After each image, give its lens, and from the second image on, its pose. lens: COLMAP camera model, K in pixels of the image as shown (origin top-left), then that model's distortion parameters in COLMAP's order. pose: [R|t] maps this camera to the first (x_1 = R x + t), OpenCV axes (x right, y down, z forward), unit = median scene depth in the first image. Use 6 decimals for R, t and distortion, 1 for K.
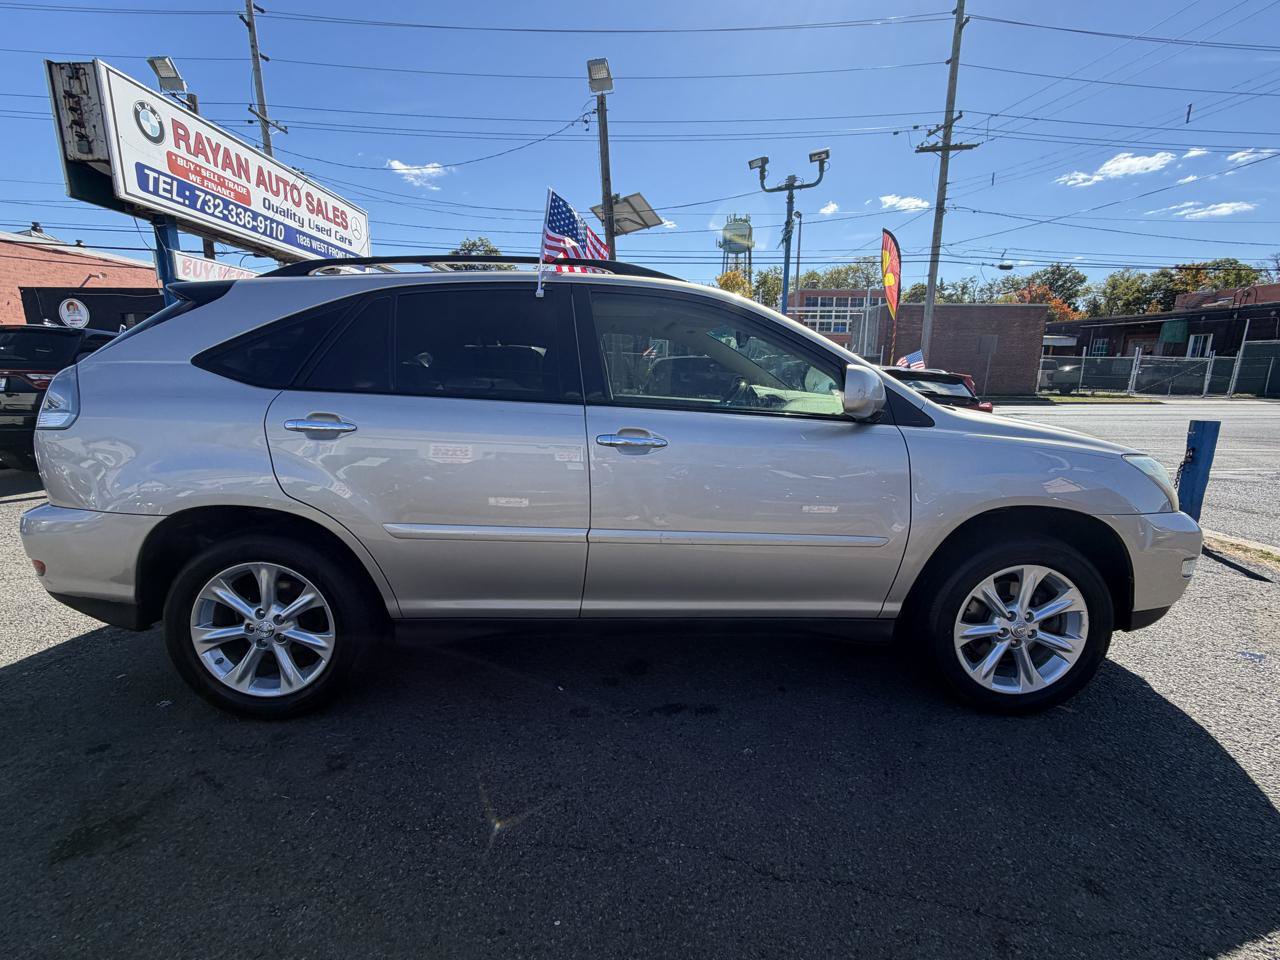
lens RADIAL K [[558.0, 0, 662.0], [0, 558.0, 481.7], [0, 0, 1]] dist [0.000609, -0.000004]
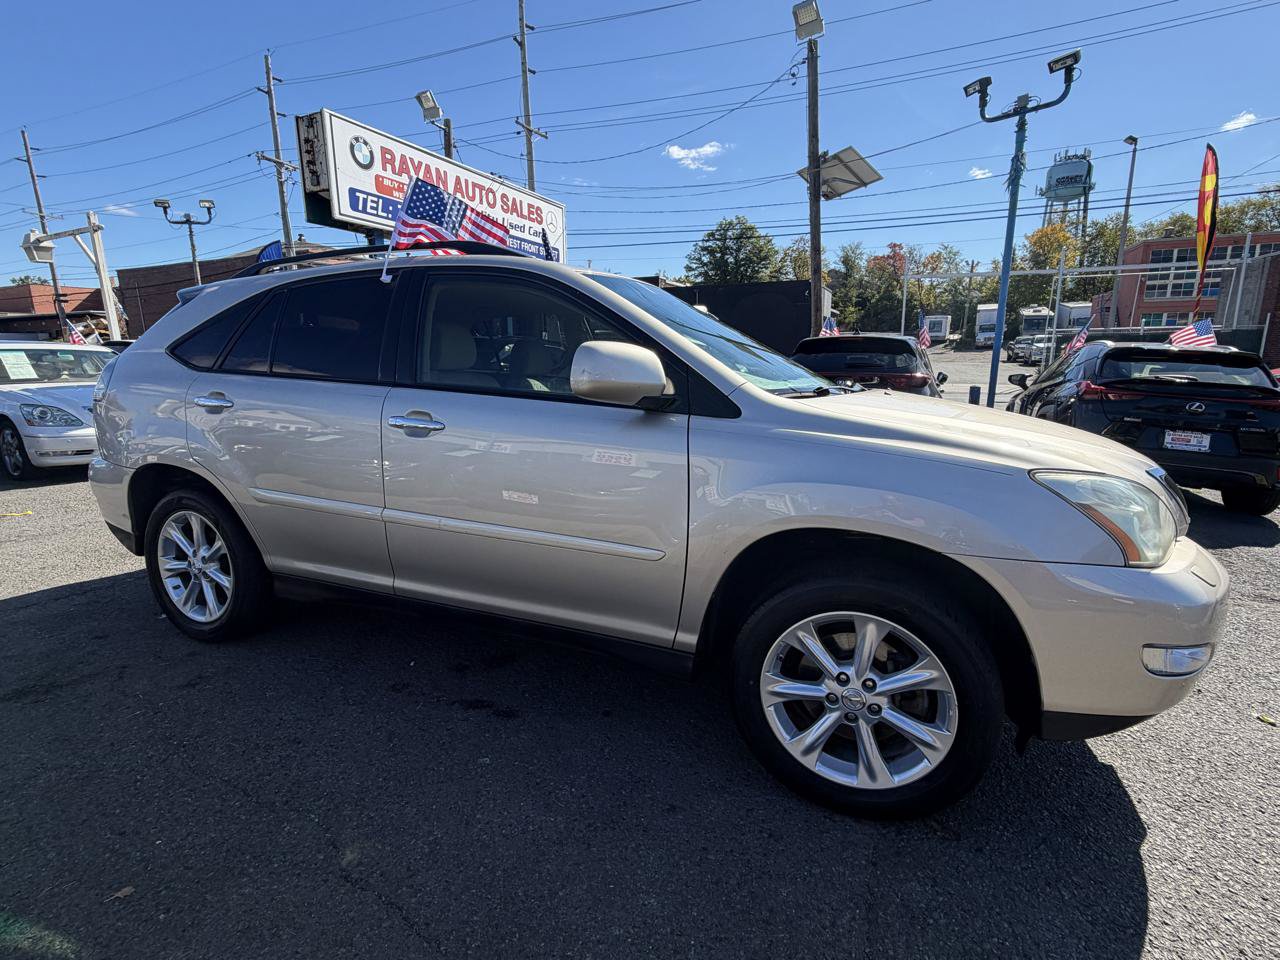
lens RADIAL K [[615.0, 0, 665.4], [0, 615.0, 481.5], [0, 0, 1]] dist [0.002085, -0.000227]
pose [[0.911858, 0.069878, -0.404515, 0.281855], [-0.067997, 0.997504, 0.019033, -0.007067], [0.404835, 0.010150, 0.914333, 0.063313]]
